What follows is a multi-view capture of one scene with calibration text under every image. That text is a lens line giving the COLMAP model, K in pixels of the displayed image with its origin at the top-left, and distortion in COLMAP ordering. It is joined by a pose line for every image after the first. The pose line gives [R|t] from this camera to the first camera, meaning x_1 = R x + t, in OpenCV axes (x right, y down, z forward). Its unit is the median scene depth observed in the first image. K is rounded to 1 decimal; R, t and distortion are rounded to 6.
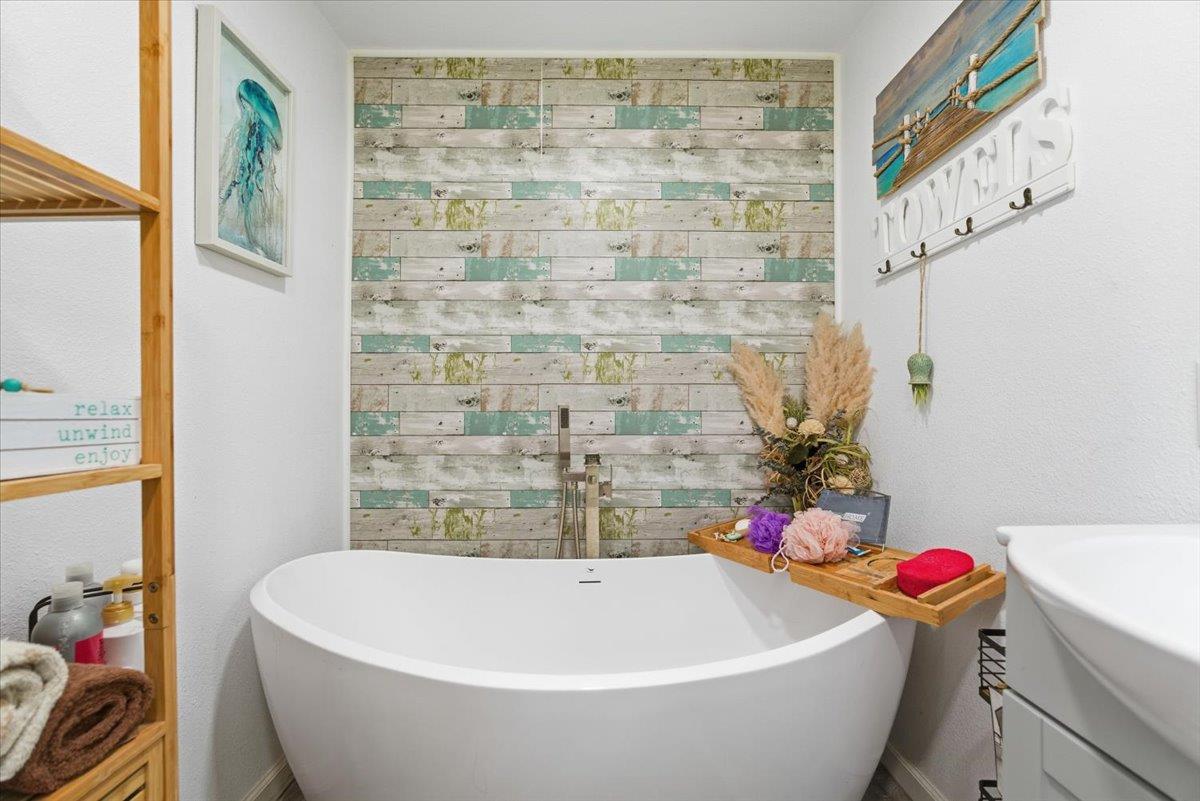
lens RADIAL K [[531.2, 0, 600.9], [0, 531.2, 405.6], [0, 0, 1]] dist [-0.009959, 0.001869]
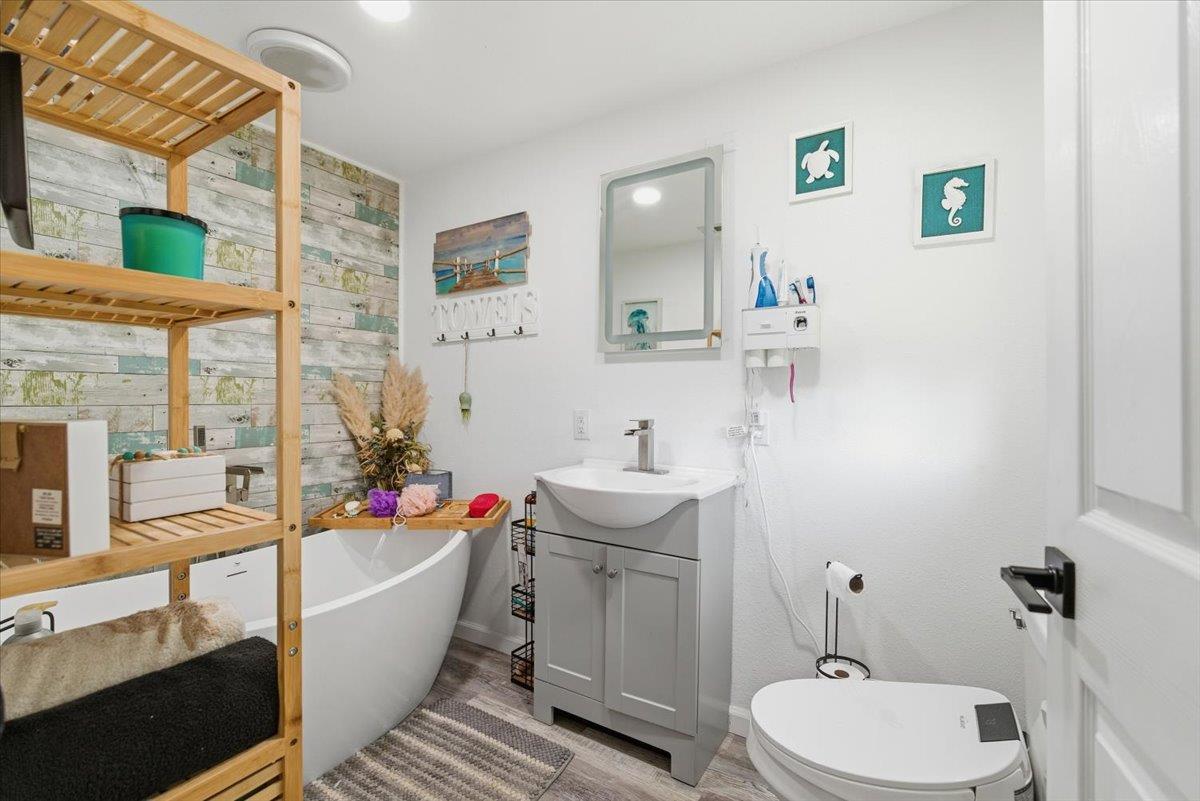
lens RADIAL K [[531.2, 0, 601.6], [0, 531.2, 400.9], [0, 0, 1]] dist [-0.009959, 0.001869]
pose [[0.539560, -0.000064, 0.841947, -0.526061], [-0.009578, 0.999935, 0.006214, -0.064601], [-0.841893, -0.011417, 0.539524, -0.297146]]
